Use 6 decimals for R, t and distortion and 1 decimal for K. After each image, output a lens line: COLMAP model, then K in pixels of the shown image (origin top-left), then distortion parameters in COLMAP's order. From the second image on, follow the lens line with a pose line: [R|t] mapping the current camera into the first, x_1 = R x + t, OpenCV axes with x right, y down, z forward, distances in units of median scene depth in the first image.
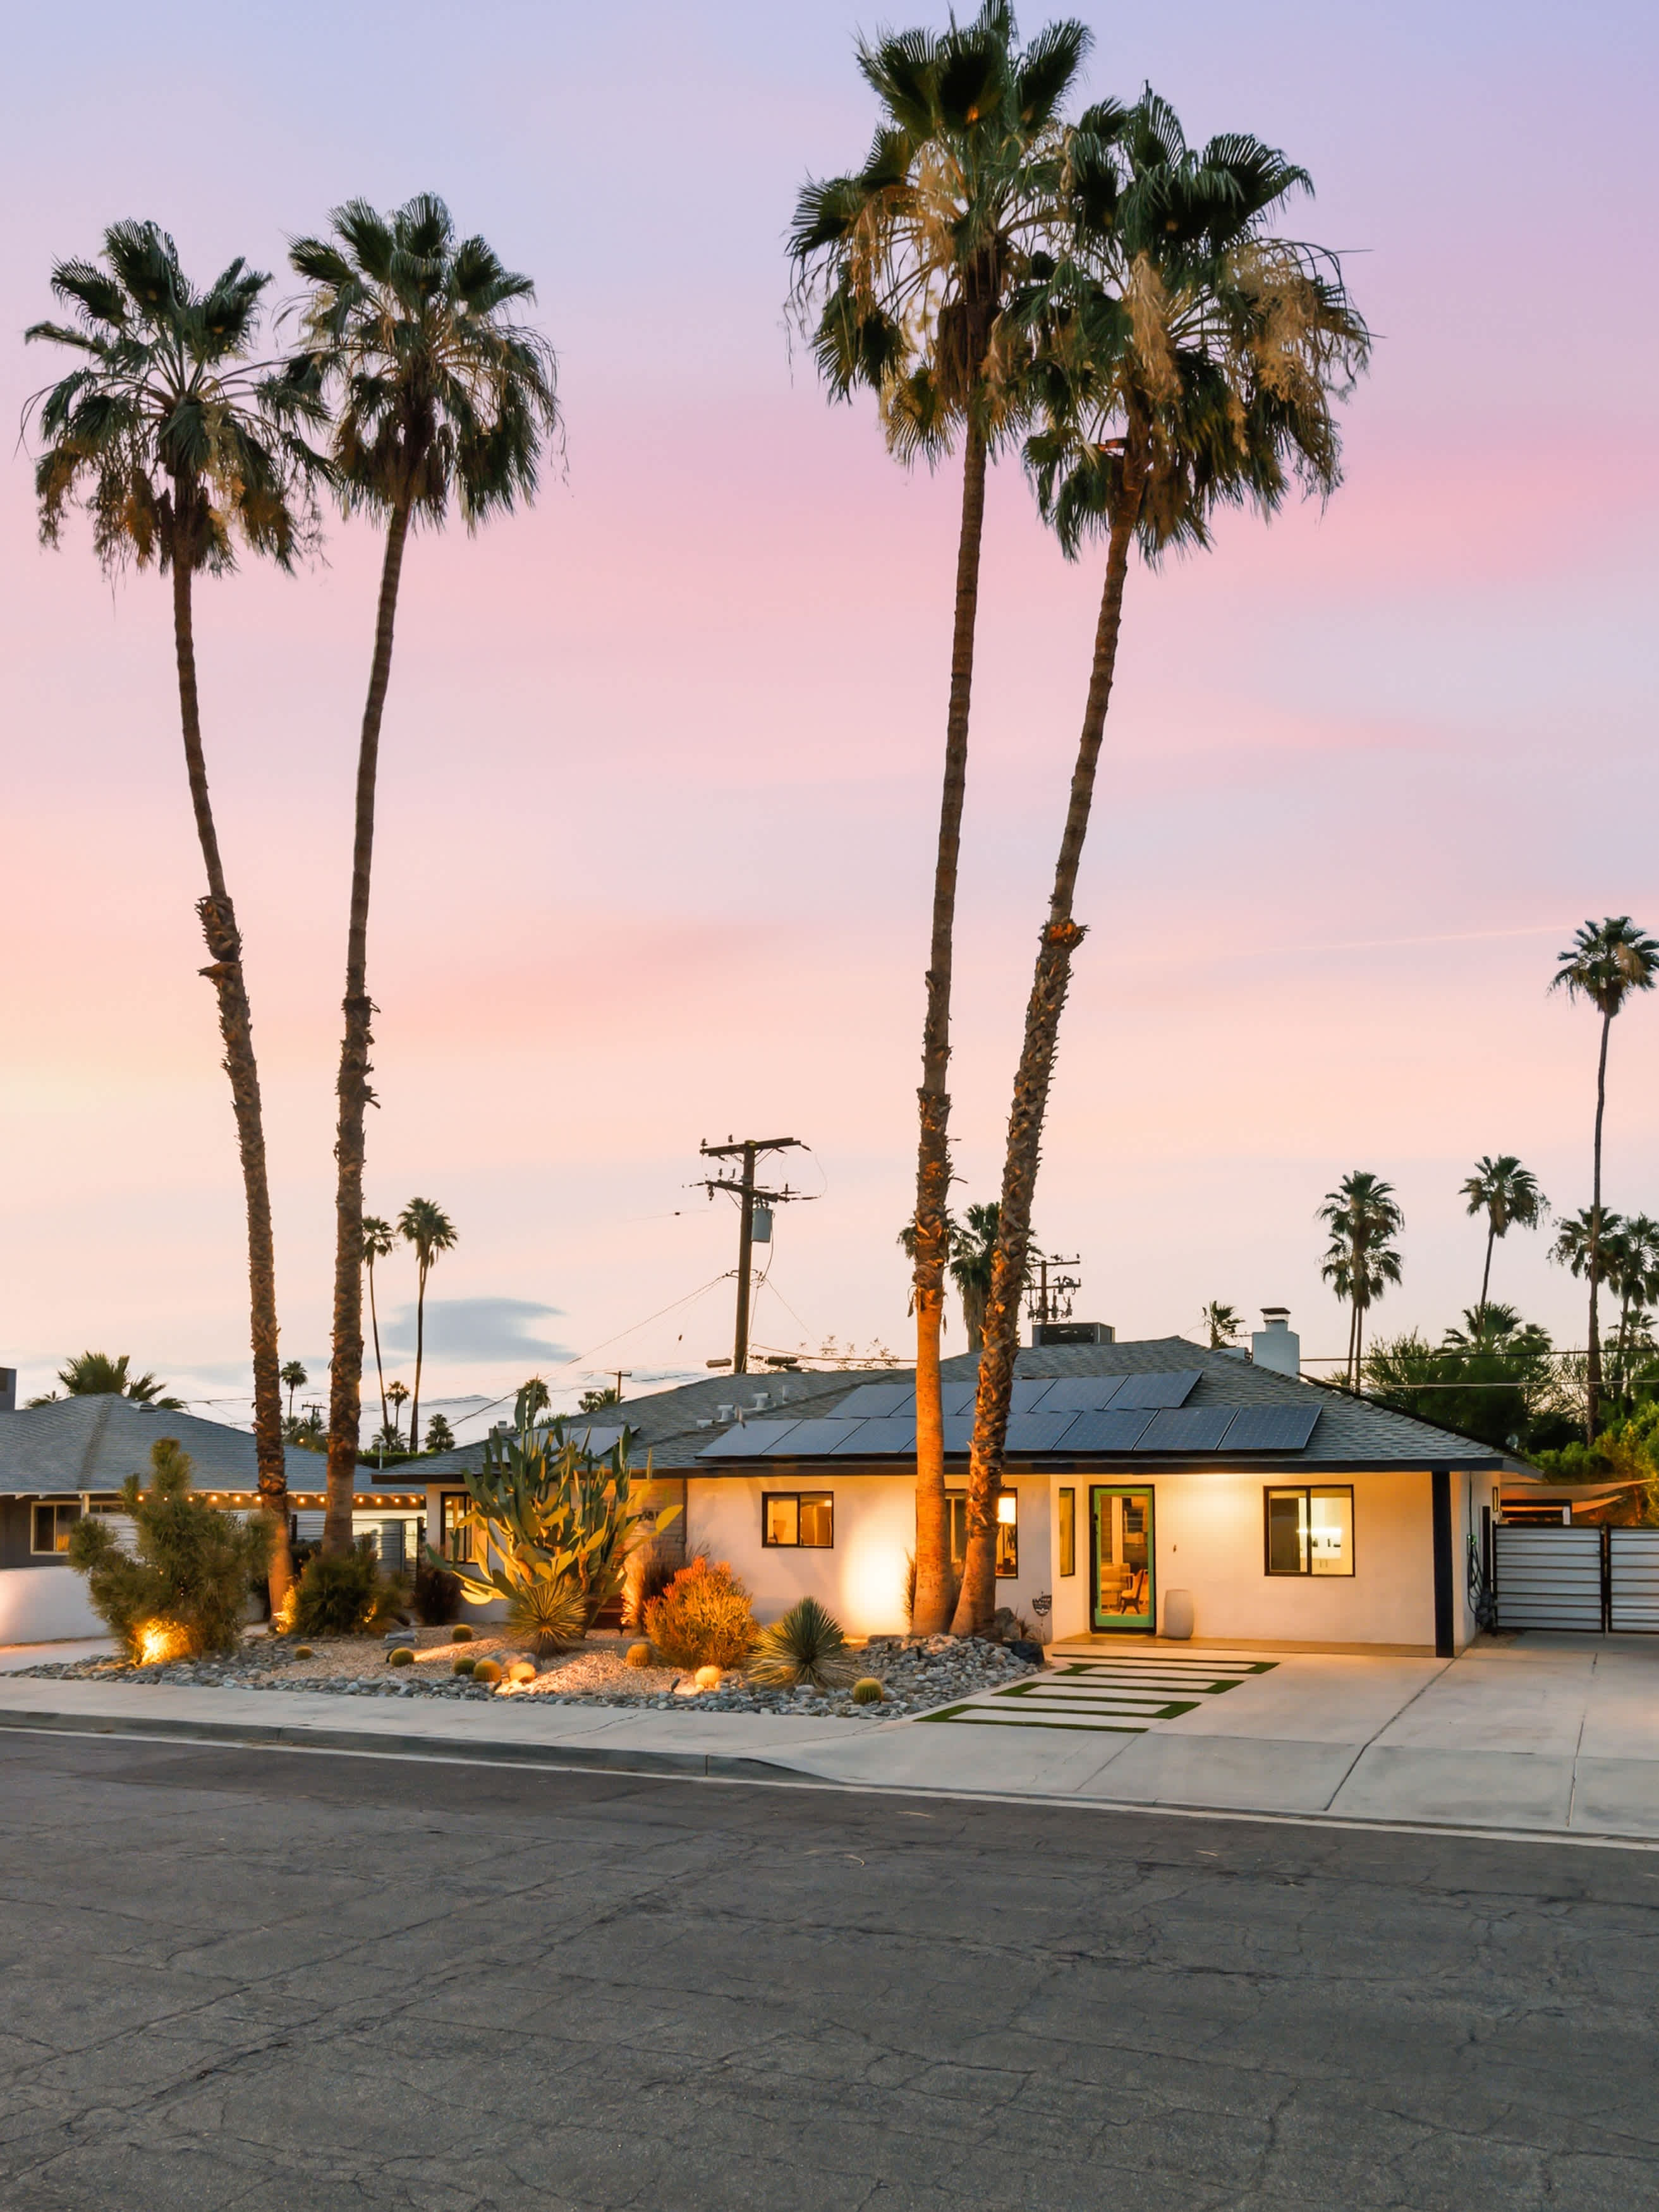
lens RADIAL K [[1701.7, 0, 829.5], [0, 1701.7, 1106.0], [0, 0, 1]] dist [0.003903, 0.001417]
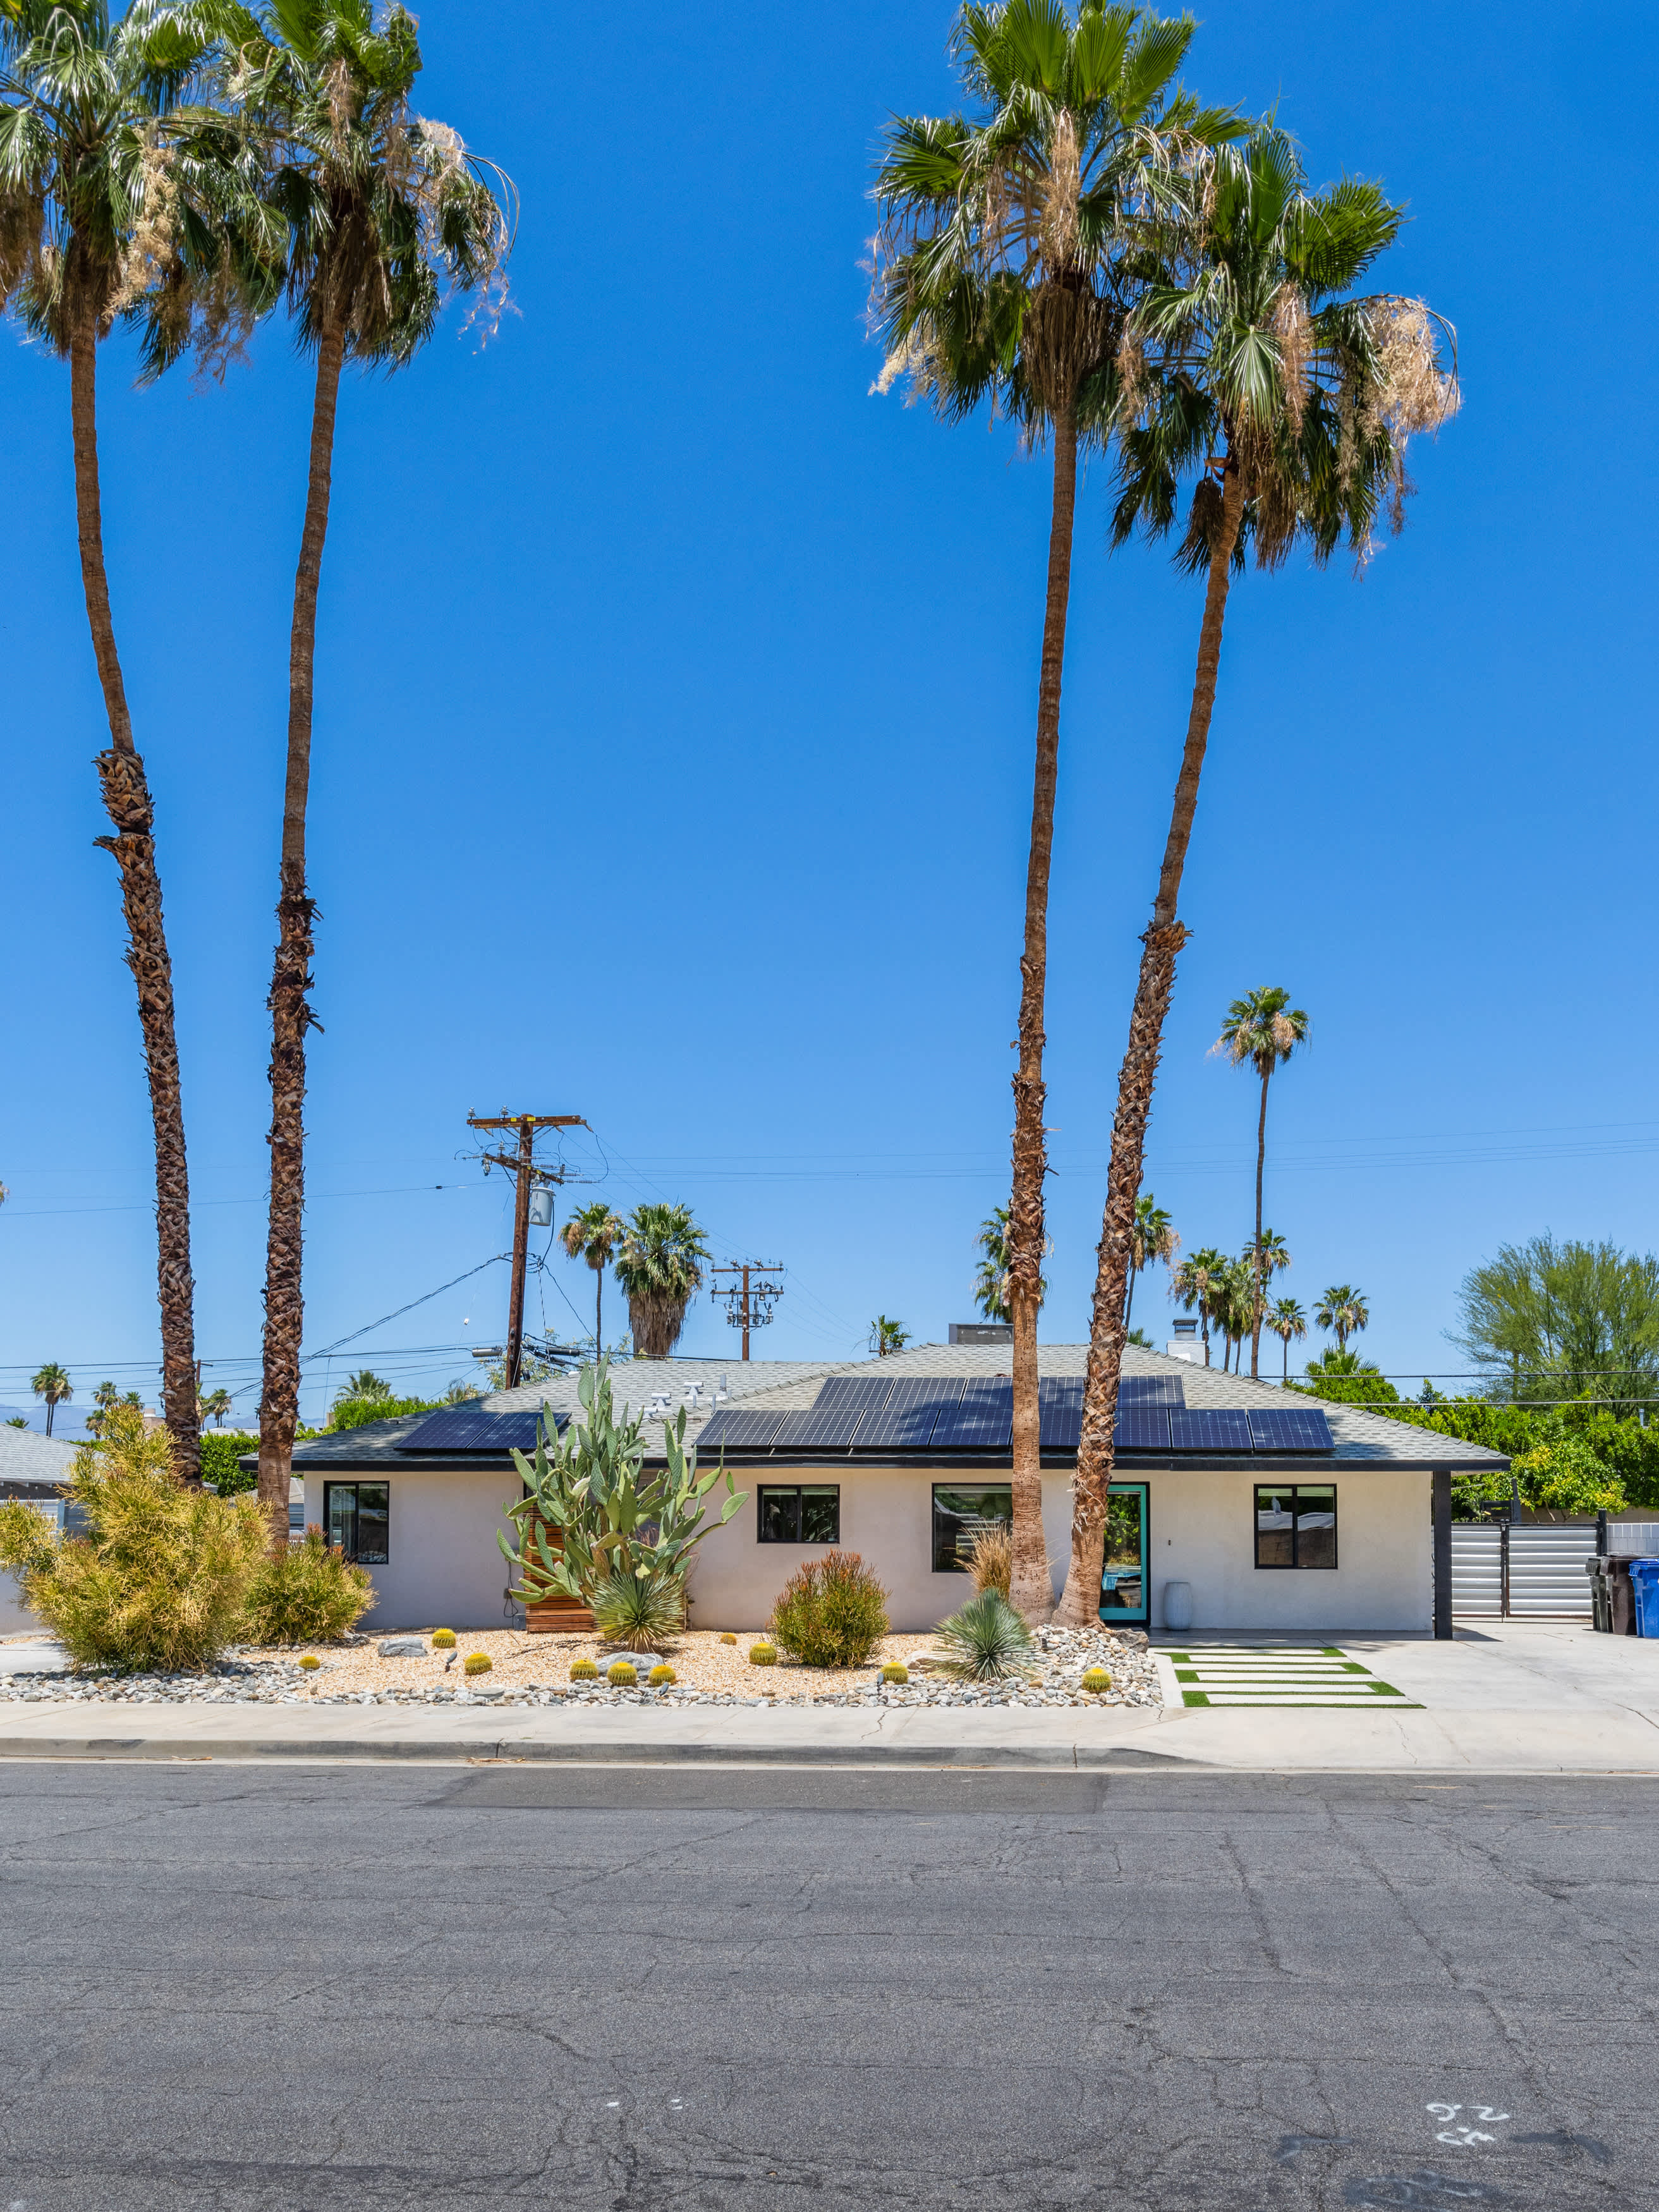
lens RADIAL K [[1701.7, 0, 829.5], [0, 1701.7, 1106.0], [0, 0, 1]] dist [0.003903, 0.001417]
pose [[0.918315, 0.096158, 0.383994, -0.349466], [-0.090757, 0.995352, -0.032209, 0.042117], [-0.385307, -0.005272, 0.922773, 0.116273]]
